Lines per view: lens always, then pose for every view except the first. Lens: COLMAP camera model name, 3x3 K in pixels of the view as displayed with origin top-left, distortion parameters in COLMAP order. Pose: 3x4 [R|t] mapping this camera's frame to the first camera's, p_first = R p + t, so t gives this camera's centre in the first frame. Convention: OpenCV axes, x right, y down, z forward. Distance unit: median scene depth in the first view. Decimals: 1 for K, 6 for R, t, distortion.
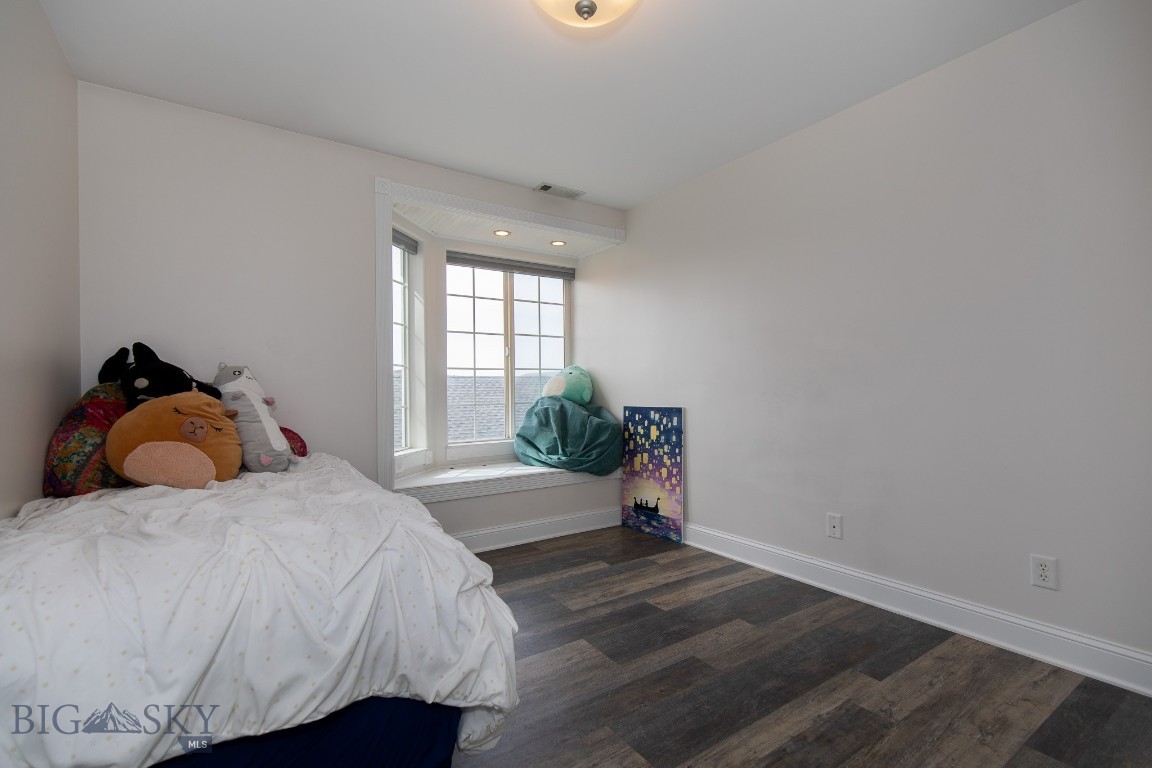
lens RADIAL K [[522.4, 0, 590.3], [0, 522.4, 387.7], [0, 0, 1]] dist [0.001199, -0.000071]
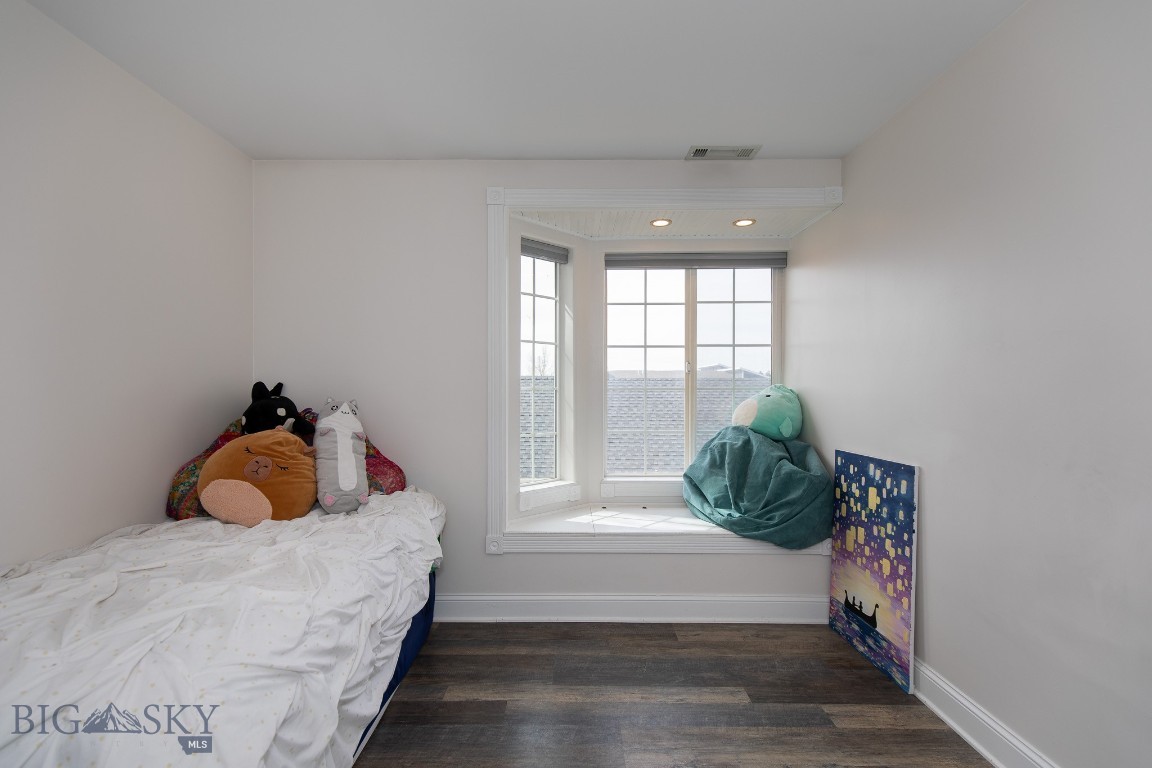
lens RADIAL K [[527.8, 0, 570.4], [0, 527.8, 386.5], [0, 0, 1]] dist [0.000547, -0.000985]
pose [[0.811021, 0.011302, -0.584908, 0.195544], [-0.007396, 0.999932, 0.009067, -0.052260], [0.584970, -0.003028, 0.811049, 0.266362]]
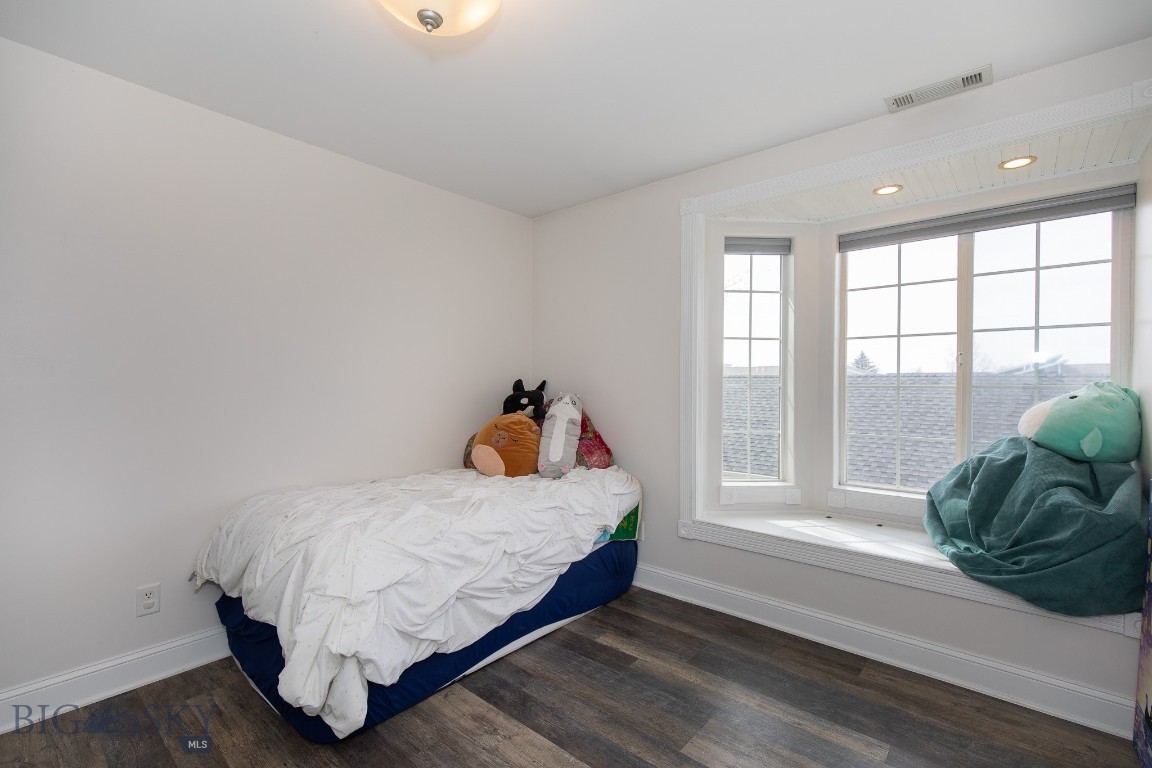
lens RADIAL K [[523.4, 0, 578.6], [0, 523.4, 387.3], [0, 0, 1]] dist [0.005799, -0.001512]
pose [[0.235511, 0.017072, -0.971722, 0.403287], [-0.003809, 0.999854, 0.016643, -0.050834], [0.971864, -0.000218, 0.235541, 0.456035]]
